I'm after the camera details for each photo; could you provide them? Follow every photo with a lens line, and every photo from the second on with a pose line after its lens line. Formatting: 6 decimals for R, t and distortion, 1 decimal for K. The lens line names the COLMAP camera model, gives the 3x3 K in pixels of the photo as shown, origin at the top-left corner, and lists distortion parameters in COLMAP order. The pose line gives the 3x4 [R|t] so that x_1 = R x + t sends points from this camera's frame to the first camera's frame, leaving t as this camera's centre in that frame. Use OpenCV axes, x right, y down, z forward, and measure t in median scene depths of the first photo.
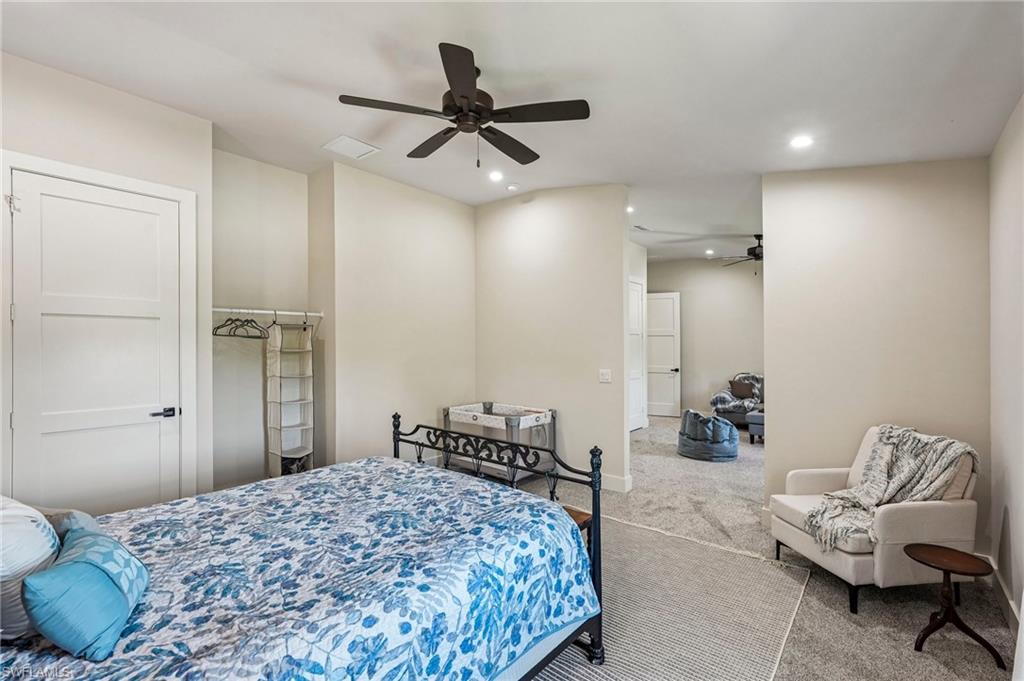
lens RADIAL K [[448.4, 0, 510.8], [0, 448.4, 339.9], [0, 0, 1]] dist [-0.014742, 0.006148]
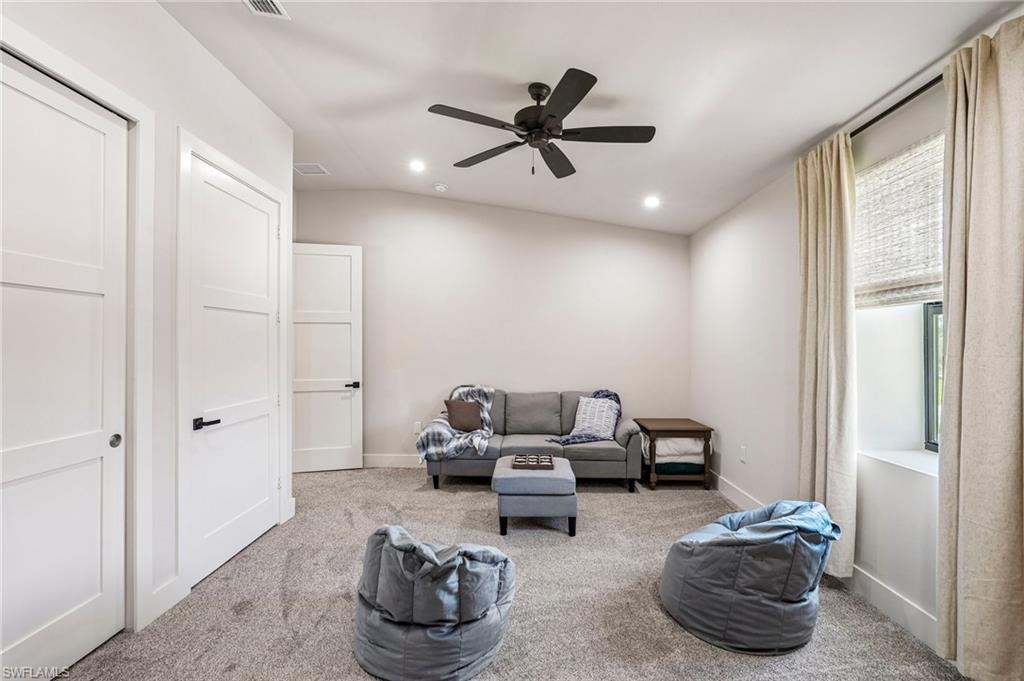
lens RADIAL K [[448.4, 0, 513.5], [0, 448.4, 340.0], [0, 0, 1]] dist [-0.014742, 0.006148]
pose [[0.772711, 0.002756, 0.634752, 0.194052], [-0.007494, 0.999960, 0.004782, 0.009321], [-0.634714, -0.008451, 0.772701, 0.512731]]
